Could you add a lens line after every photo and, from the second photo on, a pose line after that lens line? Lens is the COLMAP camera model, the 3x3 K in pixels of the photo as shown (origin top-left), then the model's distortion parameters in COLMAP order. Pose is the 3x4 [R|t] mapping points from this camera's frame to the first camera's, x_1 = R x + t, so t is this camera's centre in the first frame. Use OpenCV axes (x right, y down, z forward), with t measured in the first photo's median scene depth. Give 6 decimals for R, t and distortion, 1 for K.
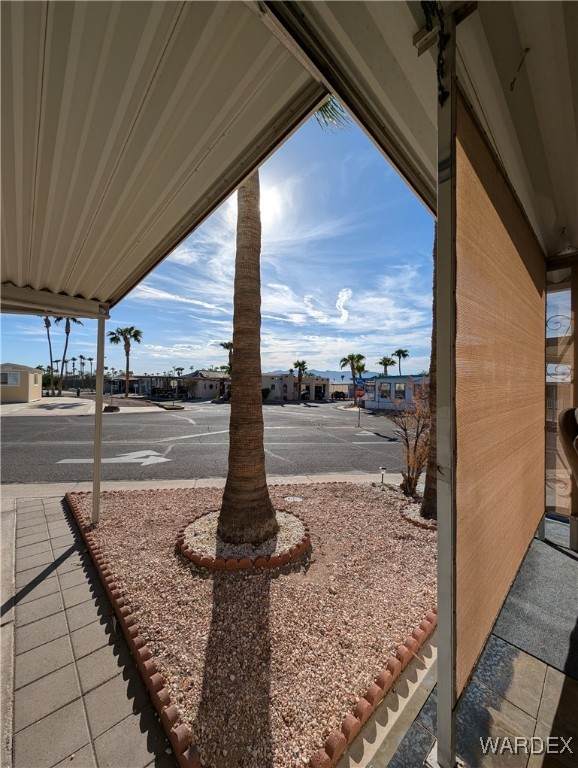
lens RADIAL K [[288.4, 0, 285.5], [0, 288.4, 380.5], [0, 0, 1]] dist [-0.005338, -0.001690]
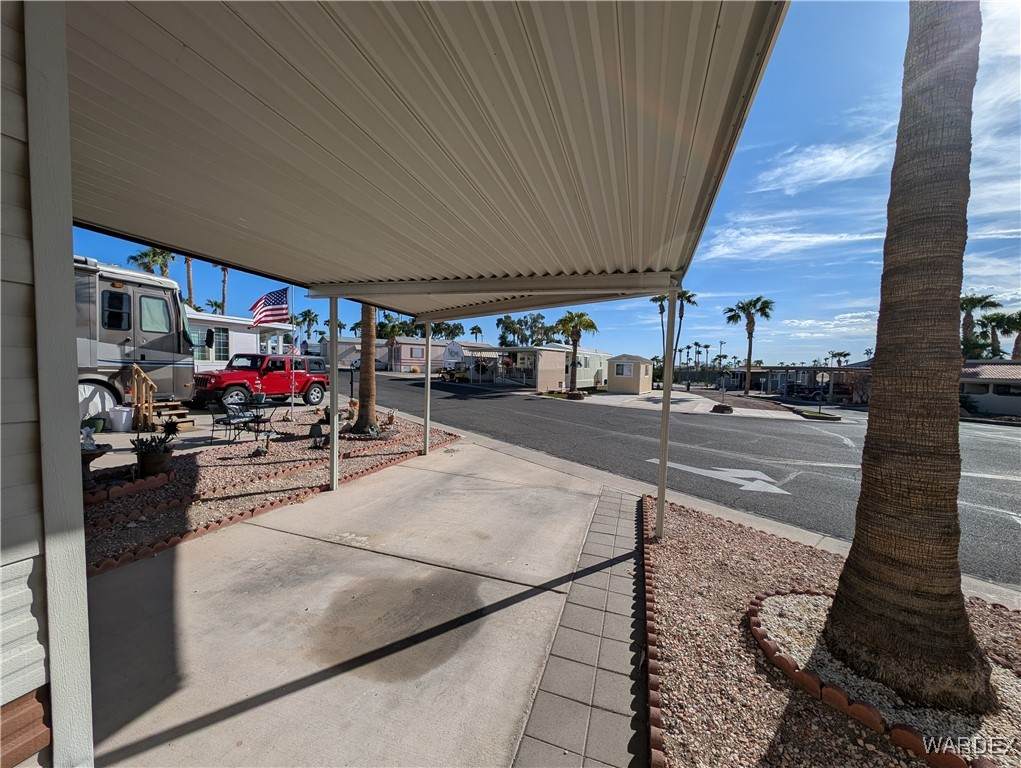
lens RADIAL K [[383.4, 0, 512.7], [0, 383.4, 383.4], [0, 0, 1]] dist [-0.005338, -0.001690]
pose [[0.482438, 0.031935, -0.875348, 0.092889], [-0.007816, 0.999452, 0.032154, 0.011638], [0.875895, -0.008671, 0.482423, 0.081624]]
